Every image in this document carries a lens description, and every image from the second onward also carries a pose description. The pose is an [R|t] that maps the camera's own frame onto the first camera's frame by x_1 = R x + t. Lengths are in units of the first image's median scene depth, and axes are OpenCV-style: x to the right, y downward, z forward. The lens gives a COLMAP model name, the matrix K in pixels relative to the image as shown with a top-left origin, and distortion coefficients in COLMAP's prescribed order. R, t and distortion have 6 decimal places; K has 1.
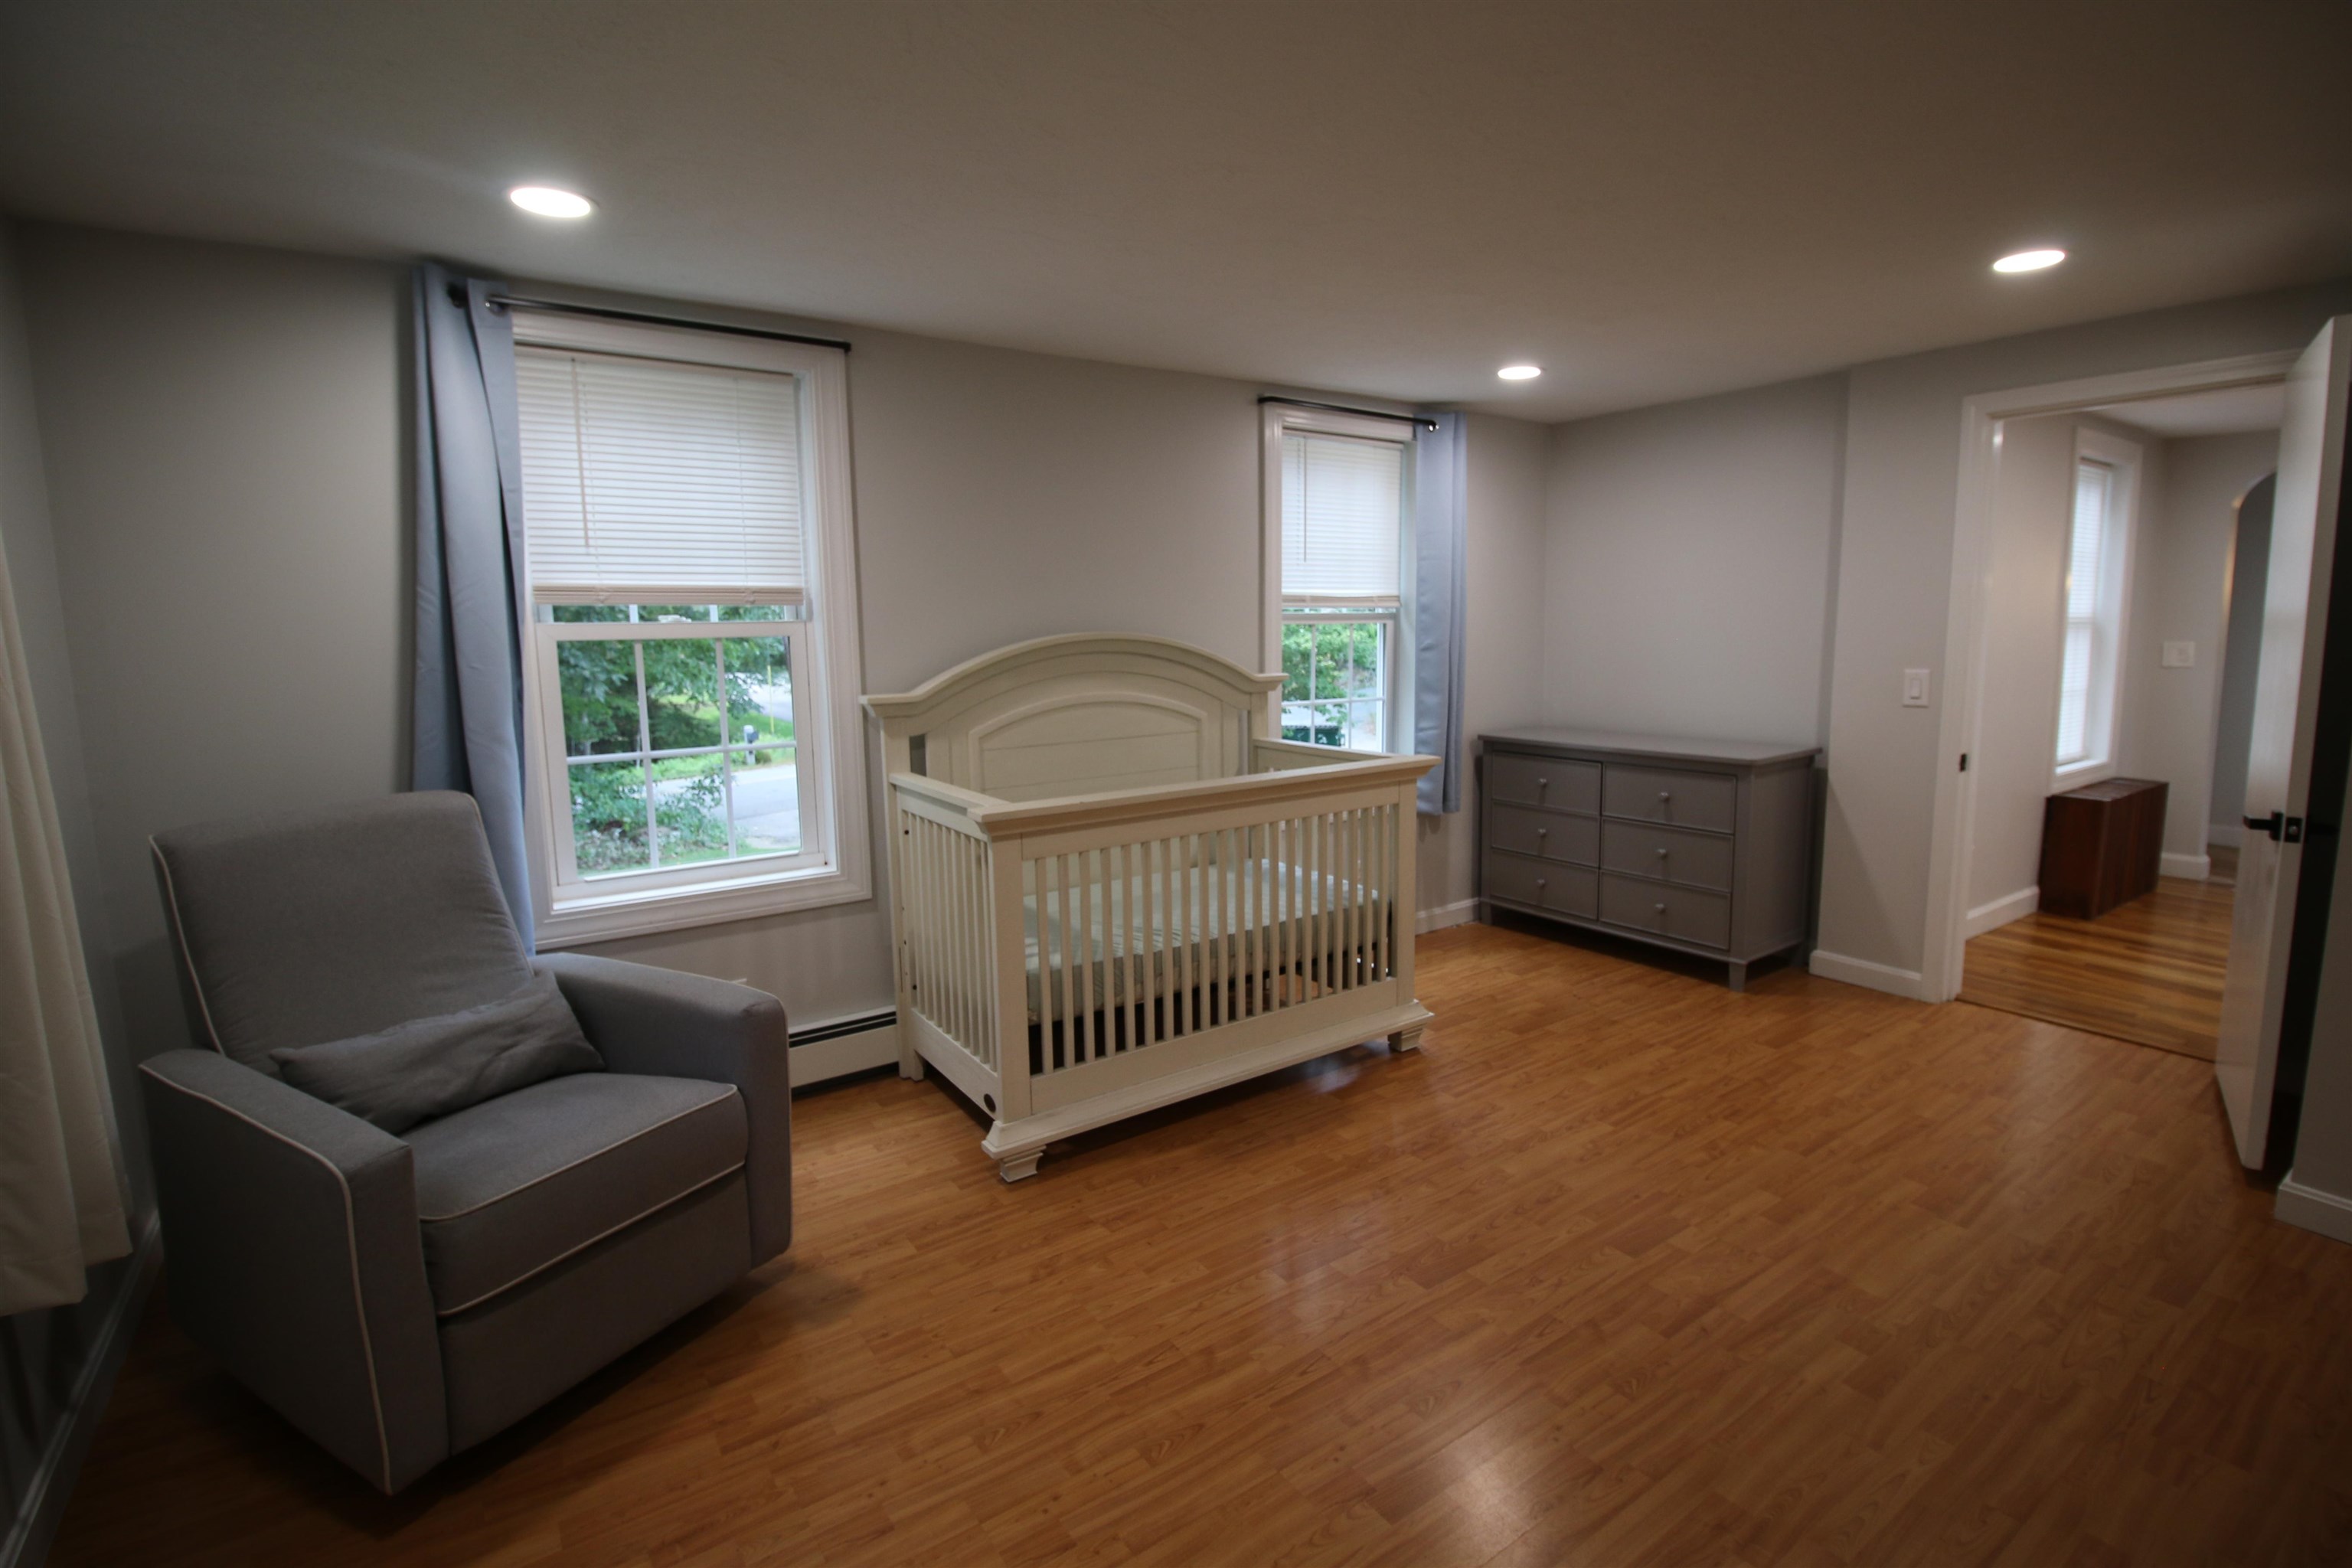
lens RADIAL K [[1078.4, 0, 1188.0], [0, 1078.4, 764.9], [0, 0, 1]] dist [0.001164, -0.014380]
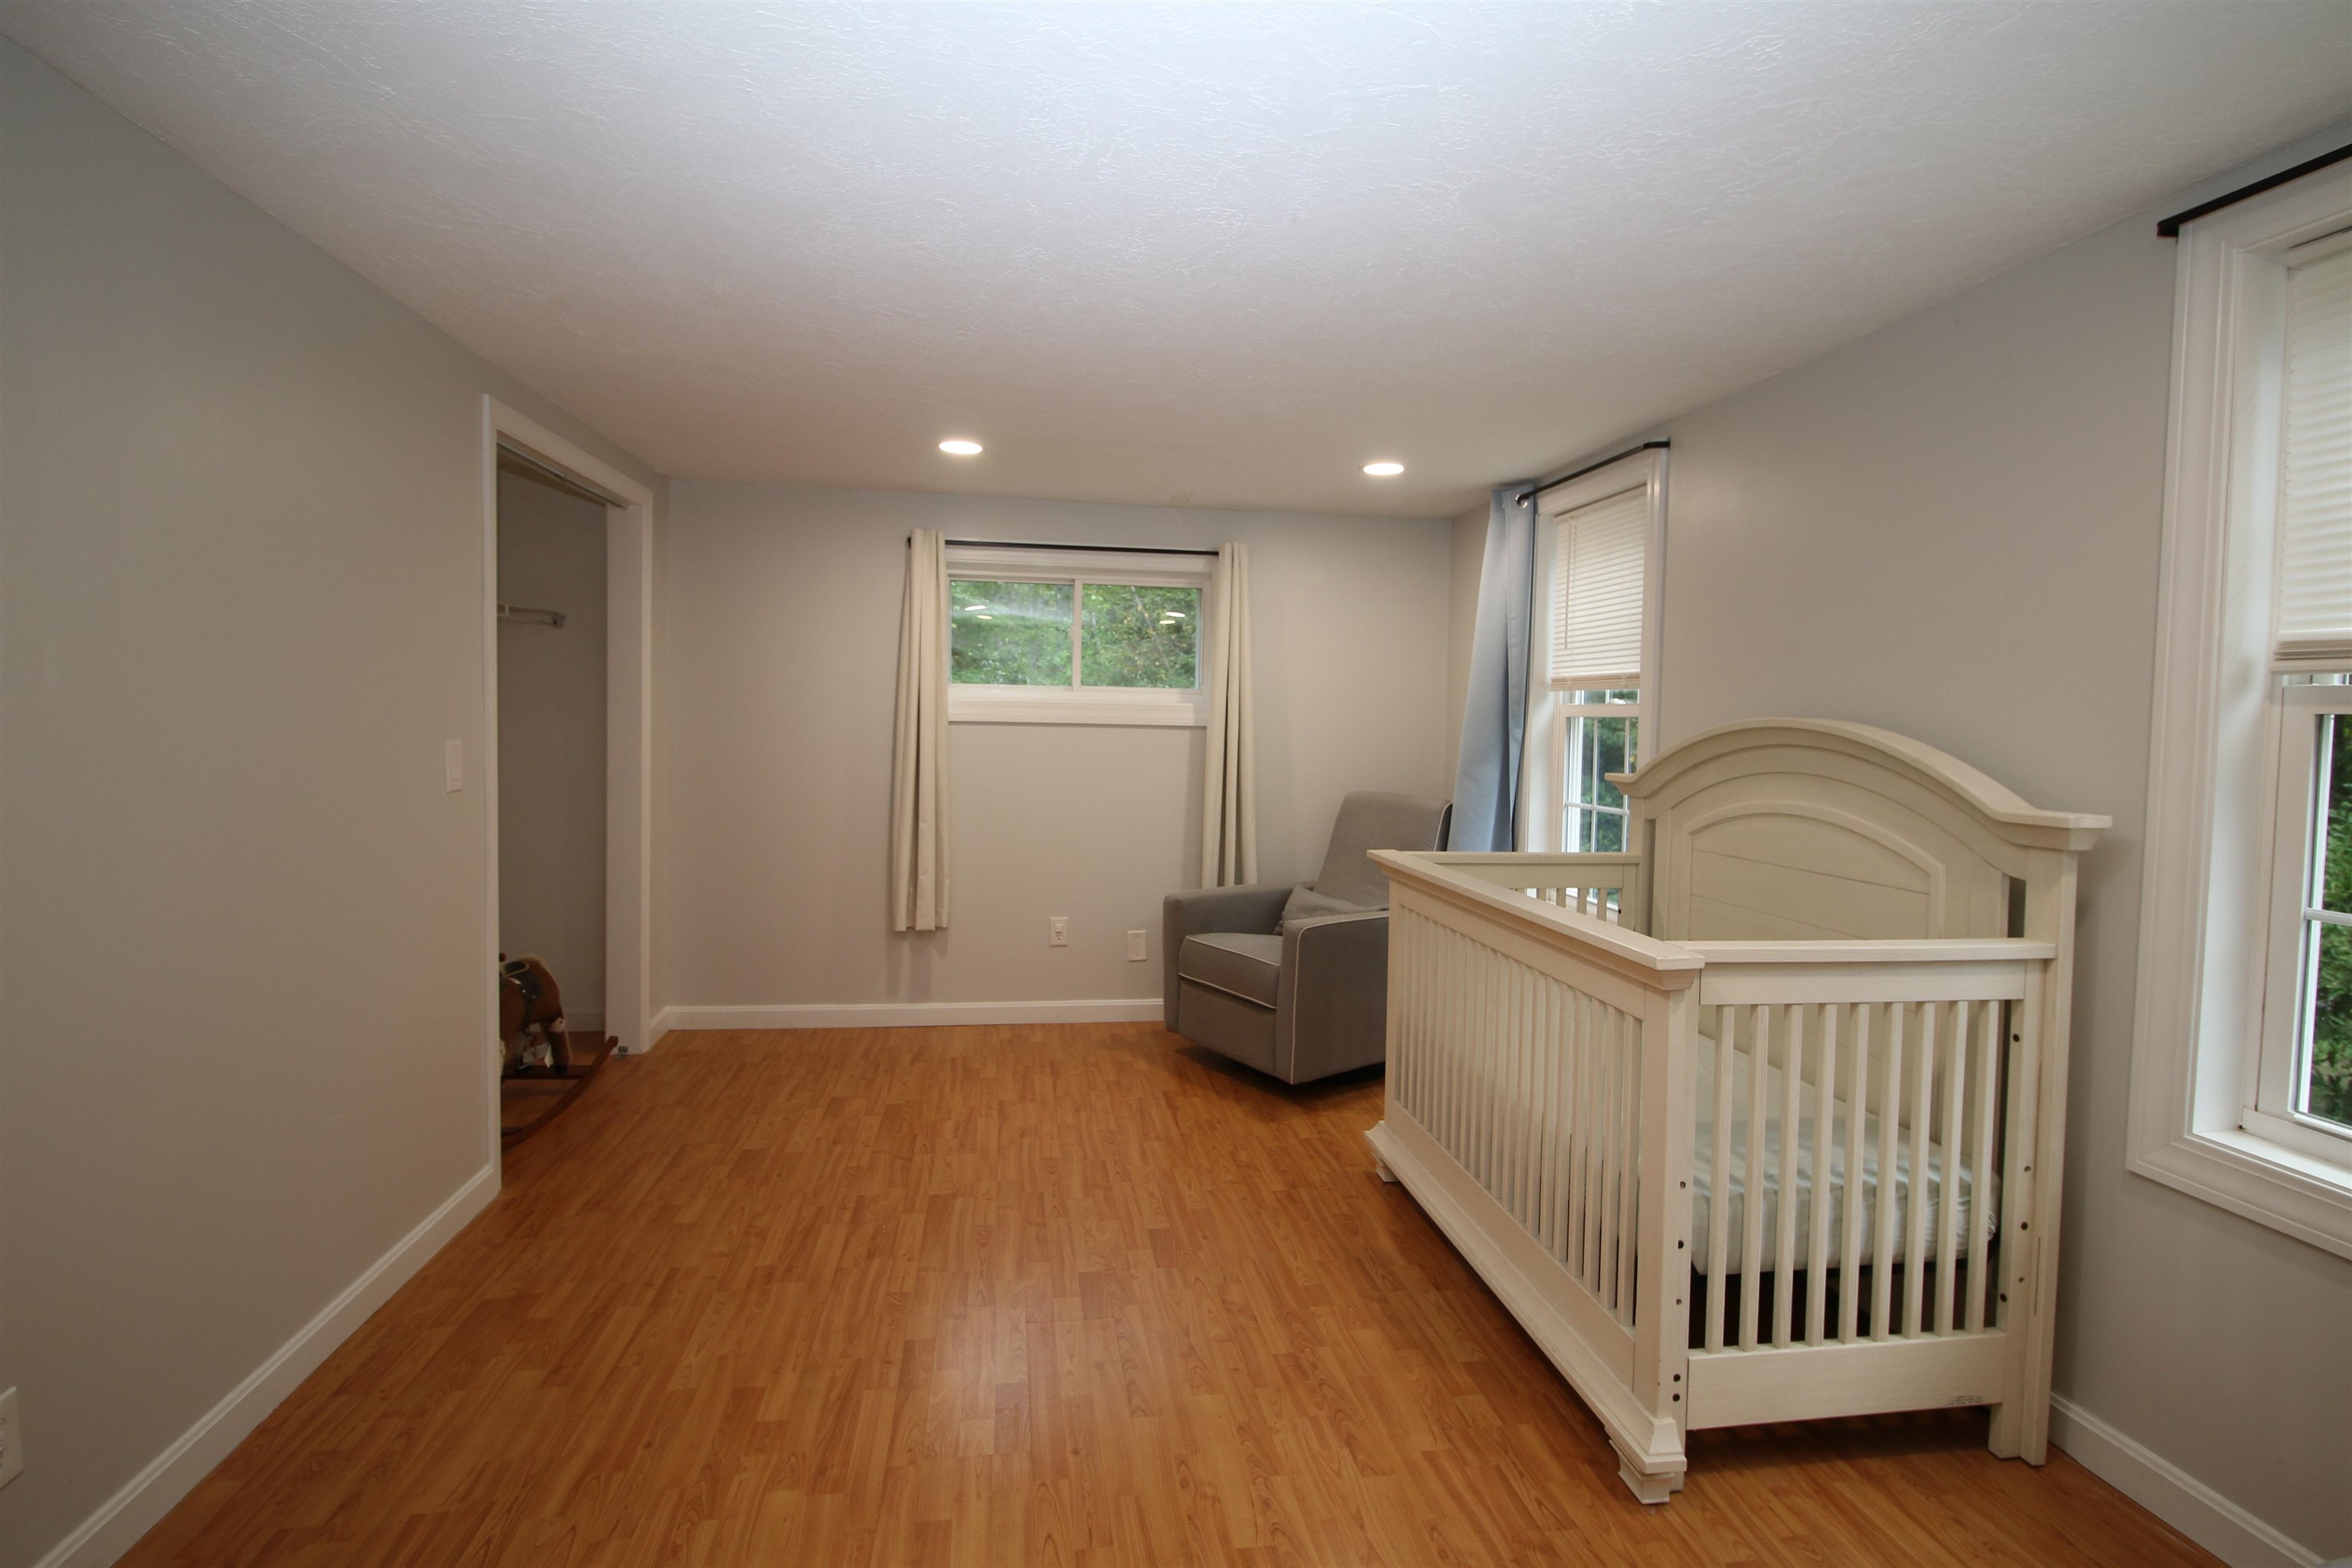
lens RADIAL K [[1196.0, 0, 1181.9], [0, 1196.0, 762.2], [0, 0, 1]] dist [0.001658, -0.011625]
pose [[-0.453384, 0.037979, -0.890506, 1.334934], [-0.132083, 0.985198, 0.109265, -0.207006], [0.881474, 0.167160, -0.441657, 1.633652]]
